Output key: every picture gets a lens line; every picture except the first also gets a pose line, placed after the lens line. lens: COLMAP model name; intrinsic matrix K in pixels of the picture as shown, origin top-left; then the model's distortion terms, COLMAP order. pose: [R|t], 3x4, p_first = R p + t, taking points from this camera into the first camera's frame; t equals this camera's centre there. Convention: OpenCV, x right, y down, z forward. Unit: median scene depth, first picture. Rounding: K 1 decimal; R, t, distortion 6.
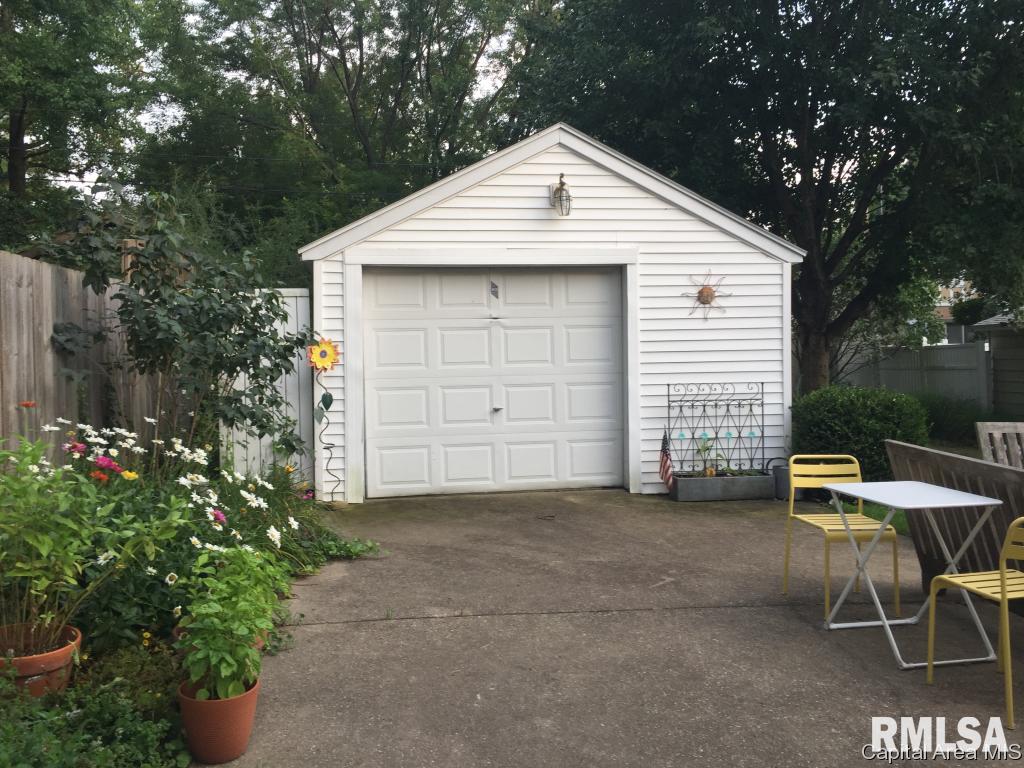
lens RADIAL K [[860.0, 0, 518.6], [0, 860.0, 384.0], [0, 0, 1]] dist [-0.004798, -0.002164]
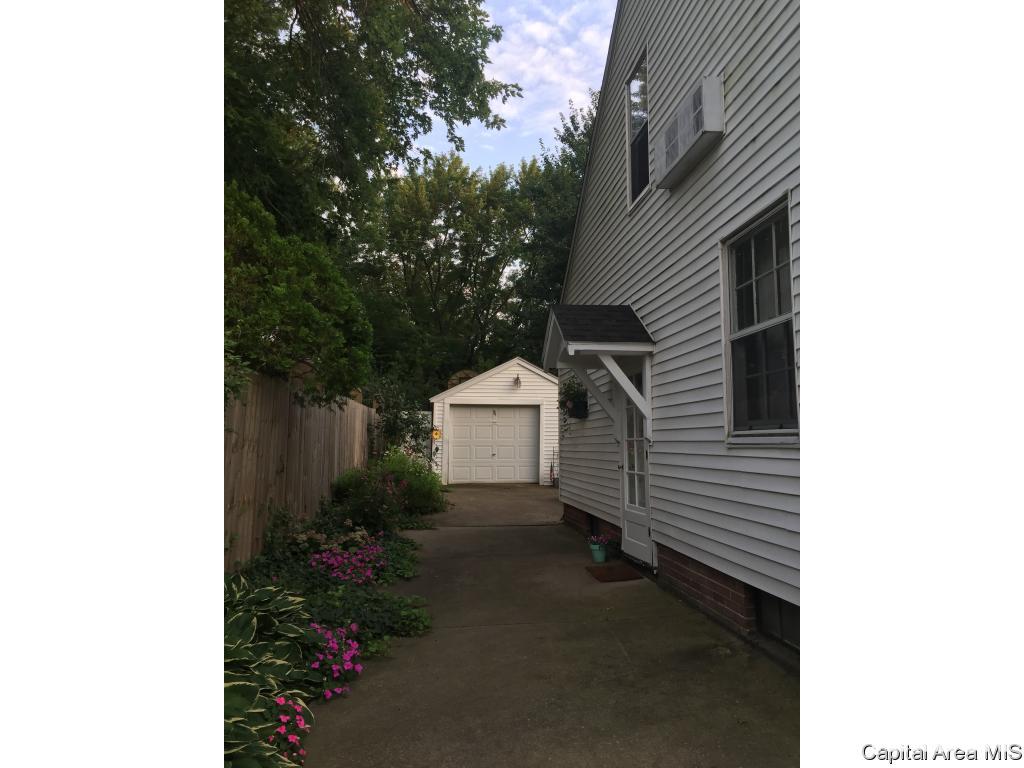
lens RADIAL K [[650.4, 0, 512.5], [0, 650.4, 378.9], [0, 0, 1]] dist [-0.028964, -0.001874]
pose [[0.998941, 0.019514, -0.041666, 0.126415], [-0.024590, 0.991847, -0.125036, 0.051245], [0.038887, 0.125929, 0.991277, -1.224780]]
